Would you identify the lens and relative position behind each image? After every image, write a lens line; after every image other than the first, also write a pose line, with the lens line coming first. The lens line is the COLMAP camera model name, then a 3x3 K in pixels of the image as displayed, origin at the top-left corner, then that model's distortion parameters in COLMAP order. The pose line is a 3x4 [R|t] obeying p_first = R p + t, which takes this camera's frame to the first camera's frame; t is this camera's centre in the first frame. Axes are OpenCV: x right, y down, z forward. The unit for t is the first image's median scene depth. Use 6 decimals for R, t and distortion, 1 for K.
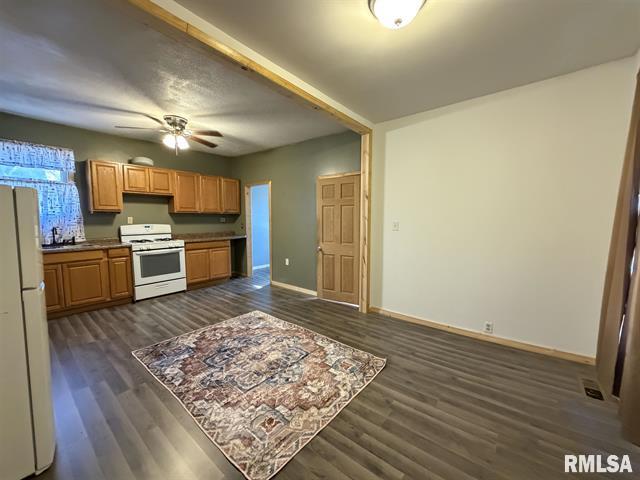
lens RADIAL K [[254.3, 0, 320.2], [0, 254.3, 240.2], [0, 0, 1]] dist [-0.001552, 0.000338]
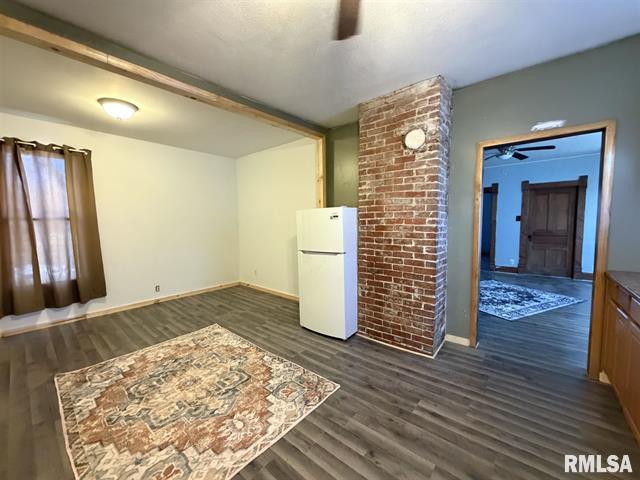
lens RADIAL K [[254.3, 0, 319.2], [0, 254.3, 239.9], [0, 0, 1]] dist [-0.001552, 0.000338]
pose [[-0.999776, 0.006864, 0.020003, -0.548998], [0.010015, 0.986748, 0.161951, -0.126306], [-0.018626, 0.162115, -0.986596, 1.374018]]
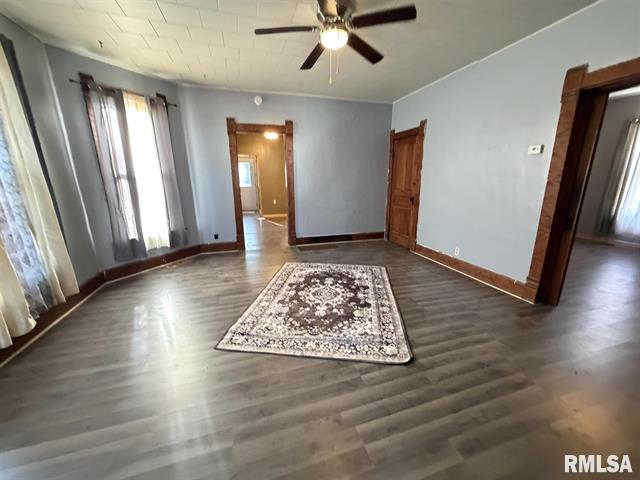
lens RADIAL K [[254.3, 0, 317.4], [0, 254.3, 237.1], [0, 0, 1]] dist [-0.001552, 0.000338]
pose [[0.561597, -0.201212, 0.802572, -2.201680], [0.085040, 0.978880, 0.185908, 0.041085], [-0.823029, -0.036155, 0.566848, -0.445450]]
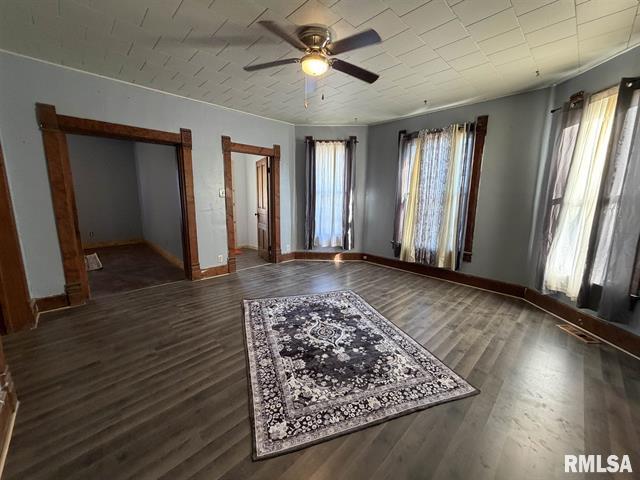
lens RADIAL K [[254.3, 0, 317.9], [0, 254.3, 239.5], [0, 0, 1]] dist [-0.001552, 0.000338]
pose [[-0.122615, 0.161762, -0.979182, -0.787797], [-0.103810, 0.979125, 0.174752, -0.002588], [0.987010, 0.123076, -0.103263, 0.053338]]
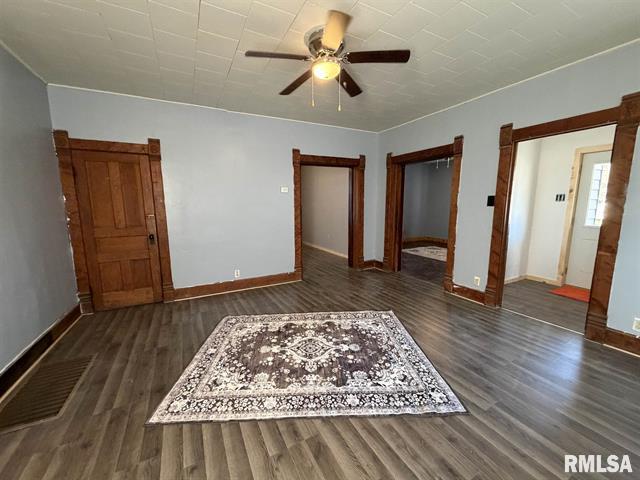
lens RADIAL K [[254.3, 0, 320.9], [0, 254.3, 238.6], [0, 0, 1]] dist [-0.001552, 0.000338]
pose [[-0.921468, -0.053916, 0.384695, -1.797602], [0.036664, 0.973828, 0.224308, -0.063942], [-0.386720, 0.220797, -0.895375, 0.608884]]
